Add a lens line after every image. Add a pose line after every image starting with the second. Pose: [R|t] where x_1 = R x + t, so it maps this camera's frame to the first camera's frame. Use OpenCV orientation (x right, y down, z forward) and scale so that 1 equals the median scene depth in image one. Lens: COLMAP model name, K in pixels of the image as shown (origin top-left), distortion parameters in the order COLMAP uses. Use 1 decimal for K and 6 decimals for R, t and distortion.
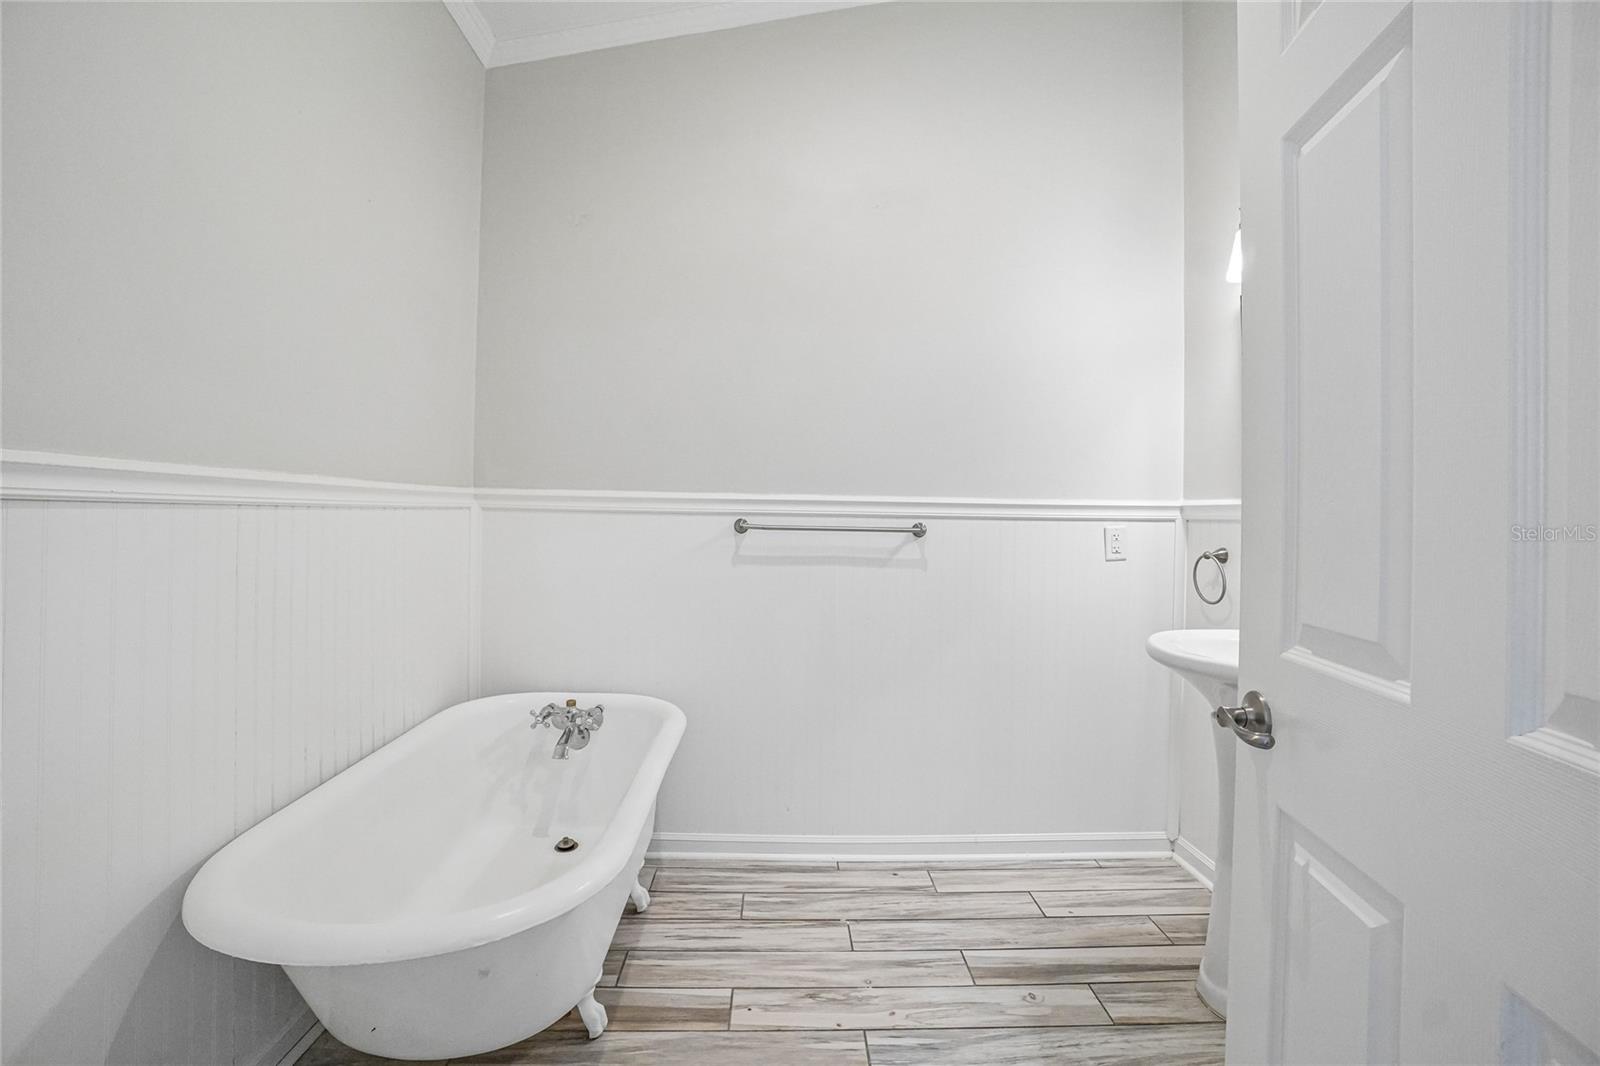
lens RADIAL K [[726.8, 0, 799.1], [0, 726.8, 525.9], [0, 0, 1]] dist [0.000889, 0.002041]
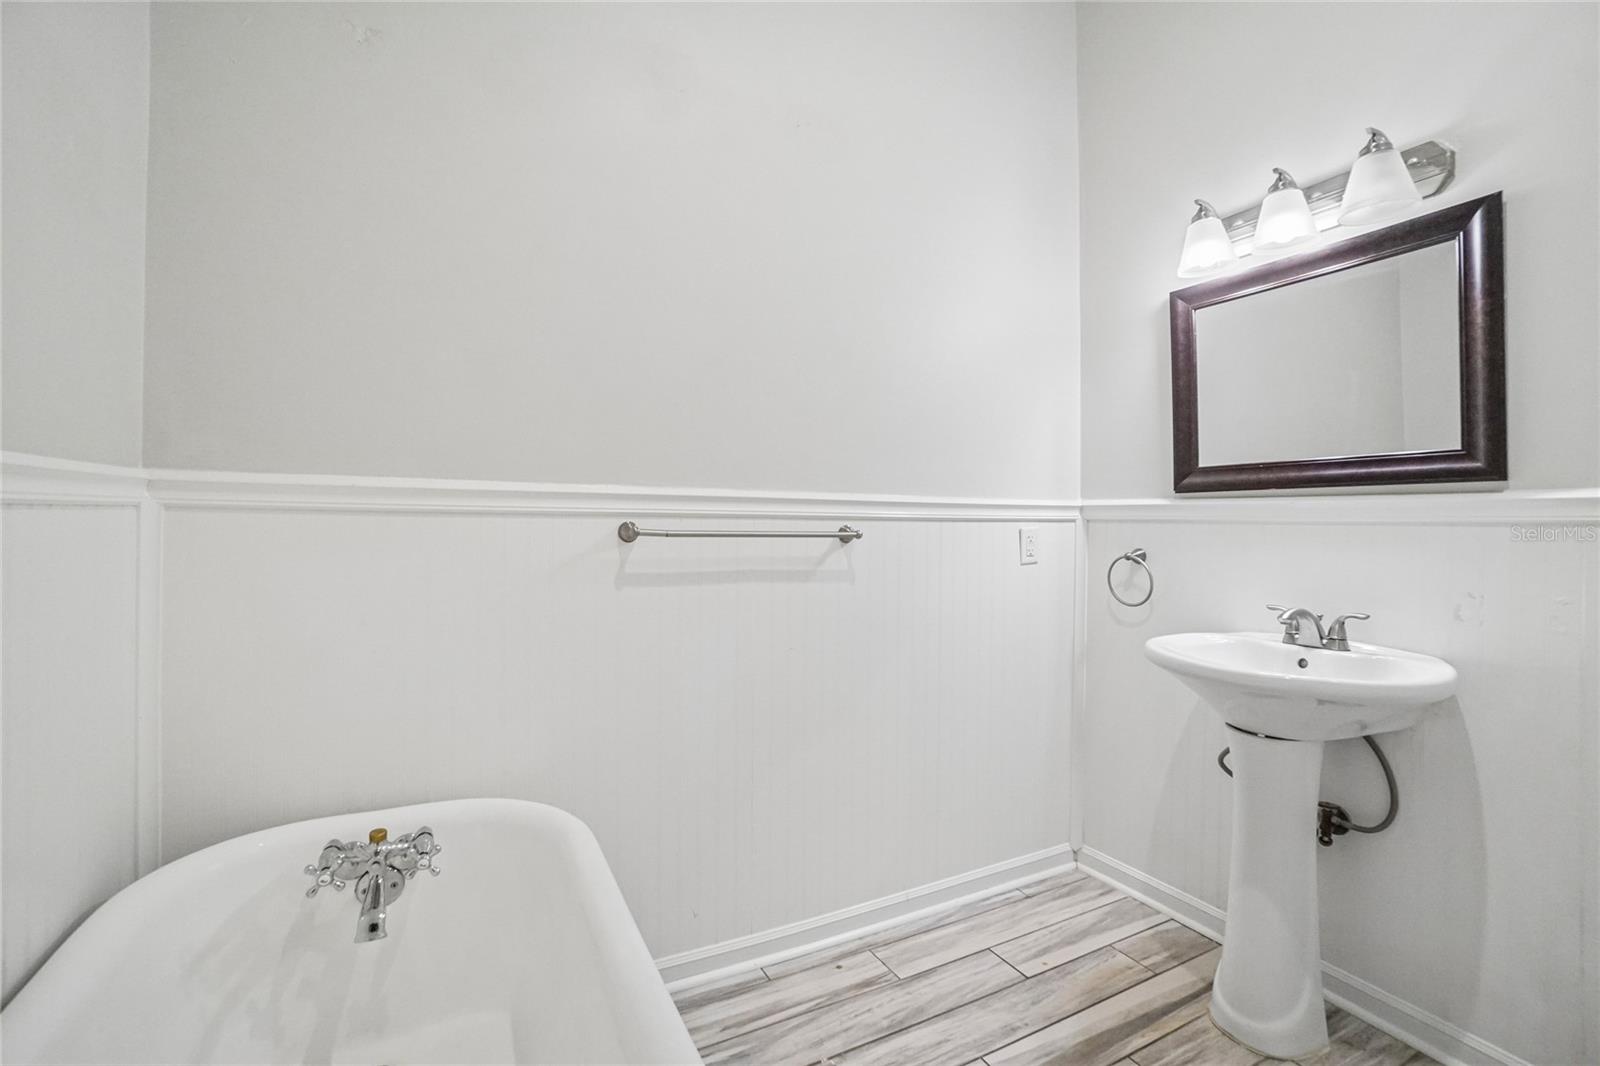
lens RADIAL K [[726.8, 0, 804.6], [0, 726.8, 527.0], [0, 0, 1]] dist [0.000889, 0.002041]
pose [[0.898800, -0.009953, 0.438246, -0.241261], [0.012875, 0.999910, -0.003696, -0.000176], [-0.438169, 0.008964, 0.898848, 0.291702]]
